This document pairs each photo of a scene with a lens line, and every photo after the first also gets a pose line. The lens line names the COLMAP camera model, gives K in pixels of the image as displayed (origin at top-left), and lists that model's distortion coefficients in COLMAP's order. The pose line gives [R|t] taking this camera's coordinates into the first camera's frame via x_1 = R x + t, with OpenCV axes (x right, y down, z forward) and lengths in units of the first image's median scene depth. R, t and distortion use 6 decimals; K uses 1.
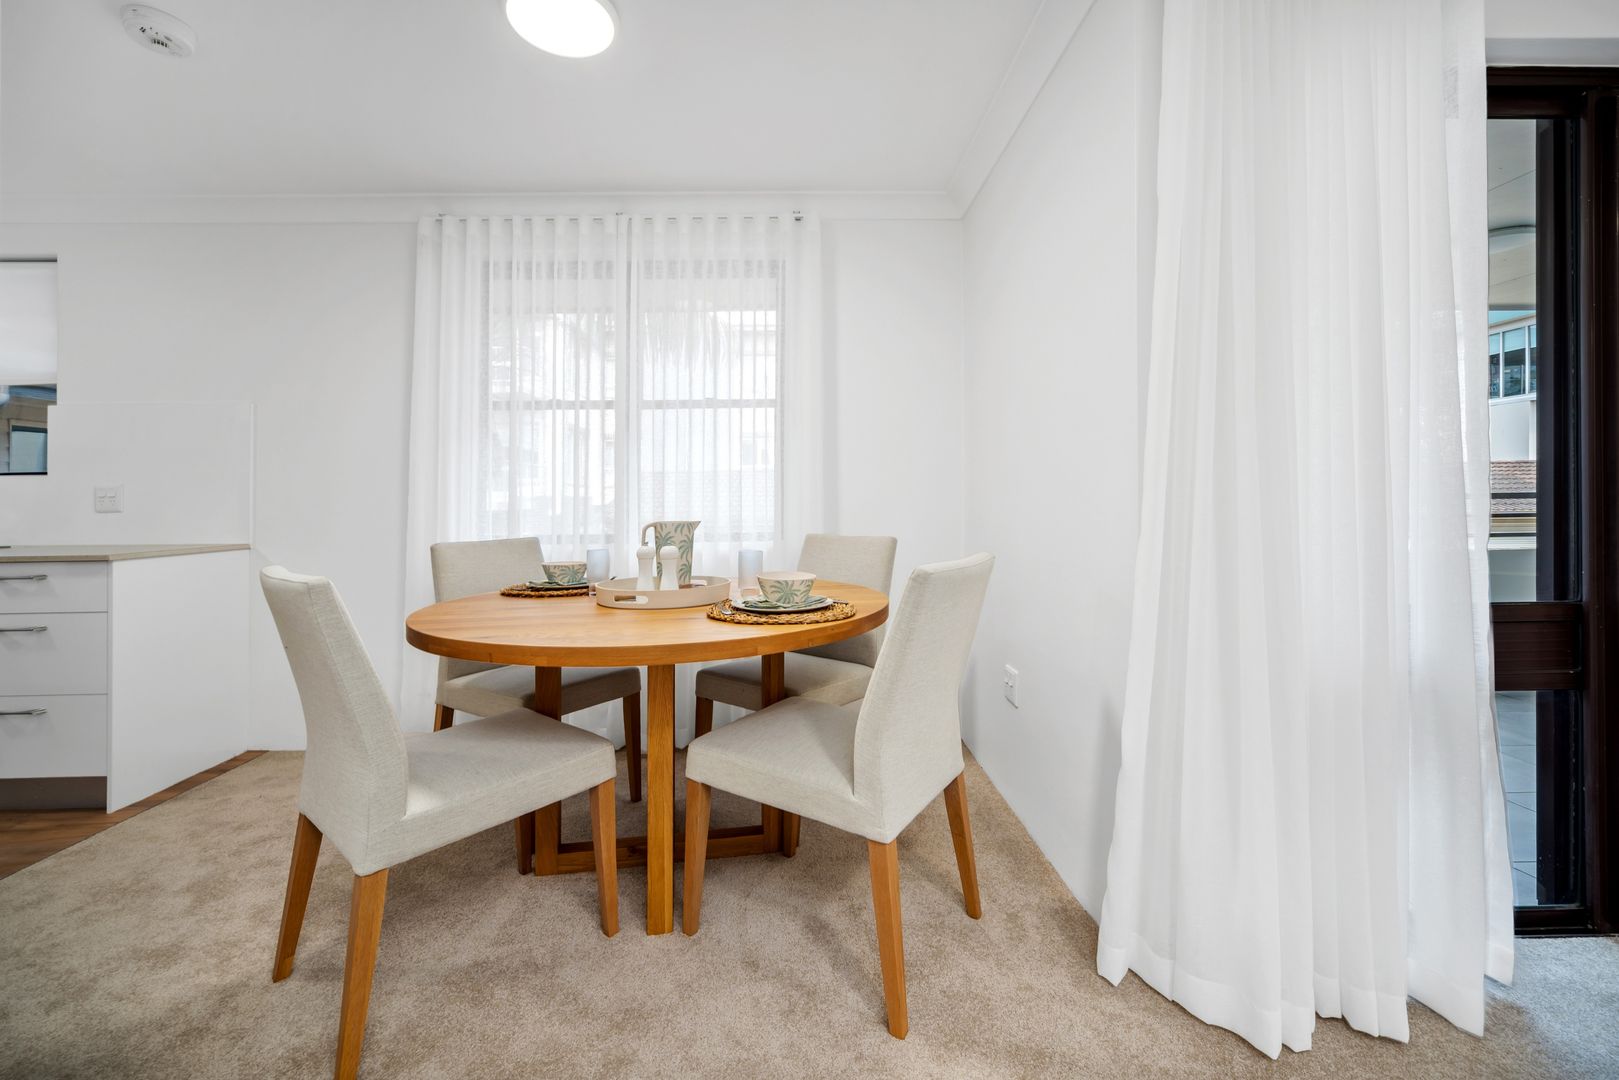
lens RADIAL K [[688.2, 0, 806.6], [0, 688.2, 524.5], [0, 0, 1]] dist [-0.000031, 0.001488]
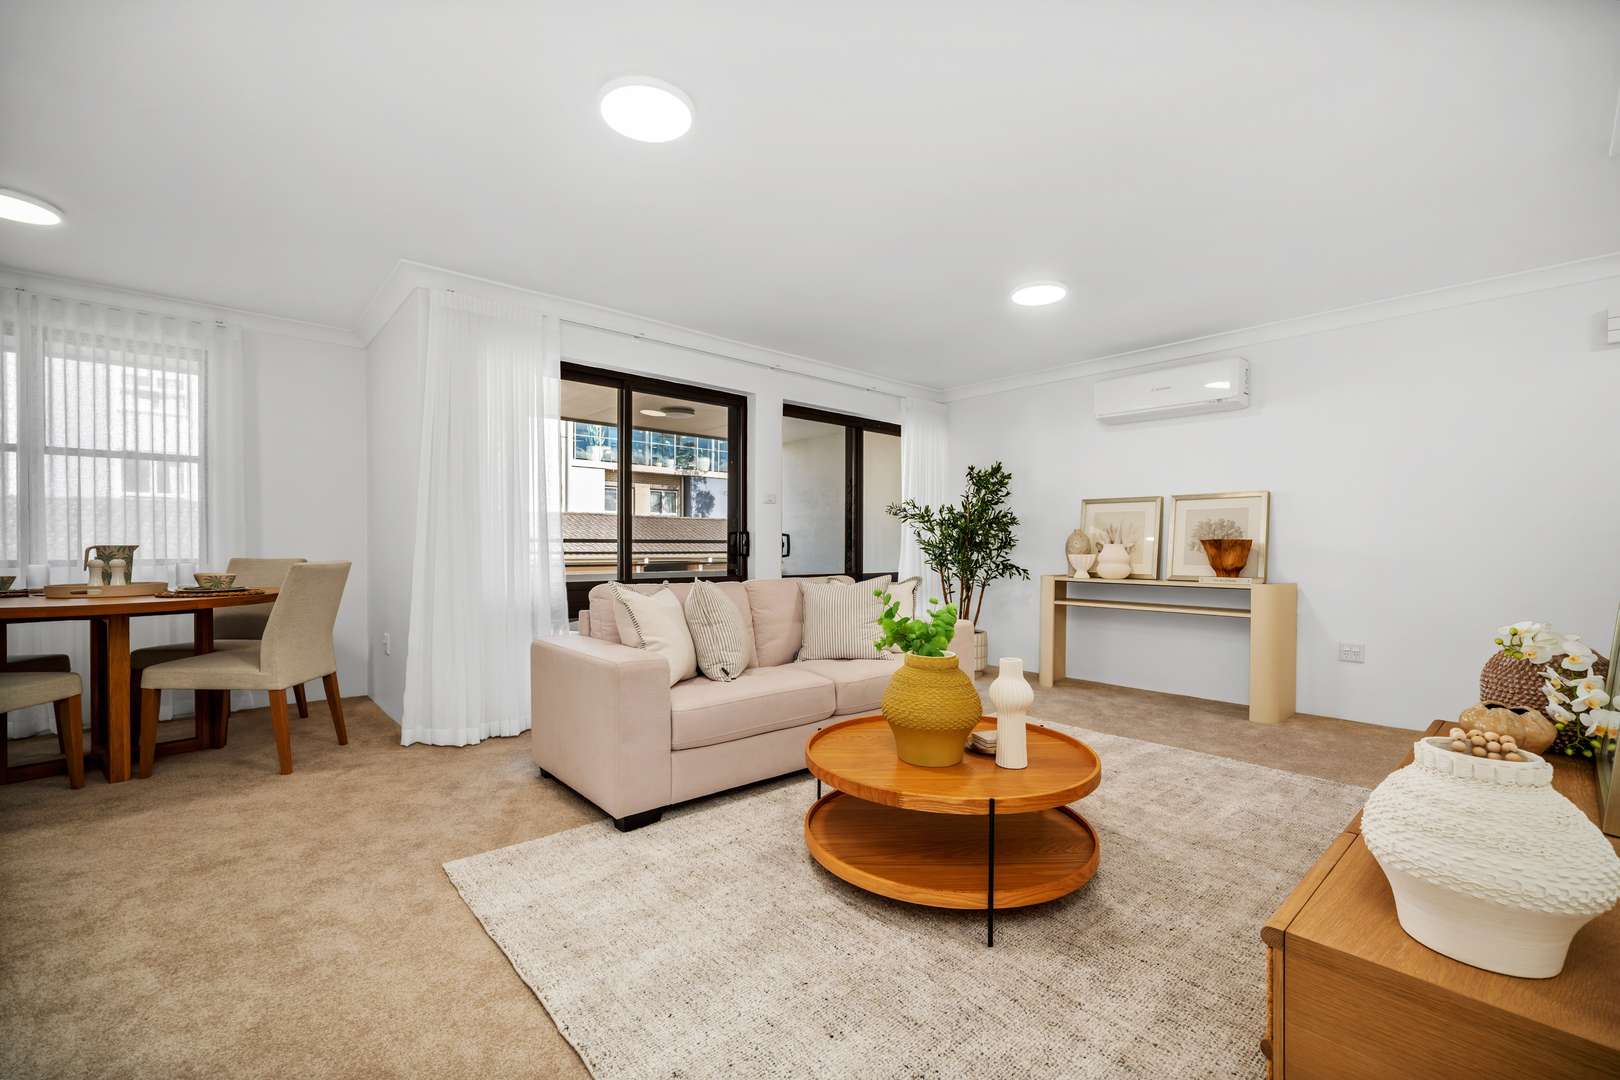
lens RADIAL K [[688.6, 0, 810.7], [0, 688.6, 552.5], [0, 0, 1]] dist [-0.000031, 0.001488]
pose [[0.763776, -0.006211, 0.645451, -0.003557], [0.004905, 0.999981, 0.003819, 0.016651], [-0.645462, 0.000249, 0.763792, -1.351344]]
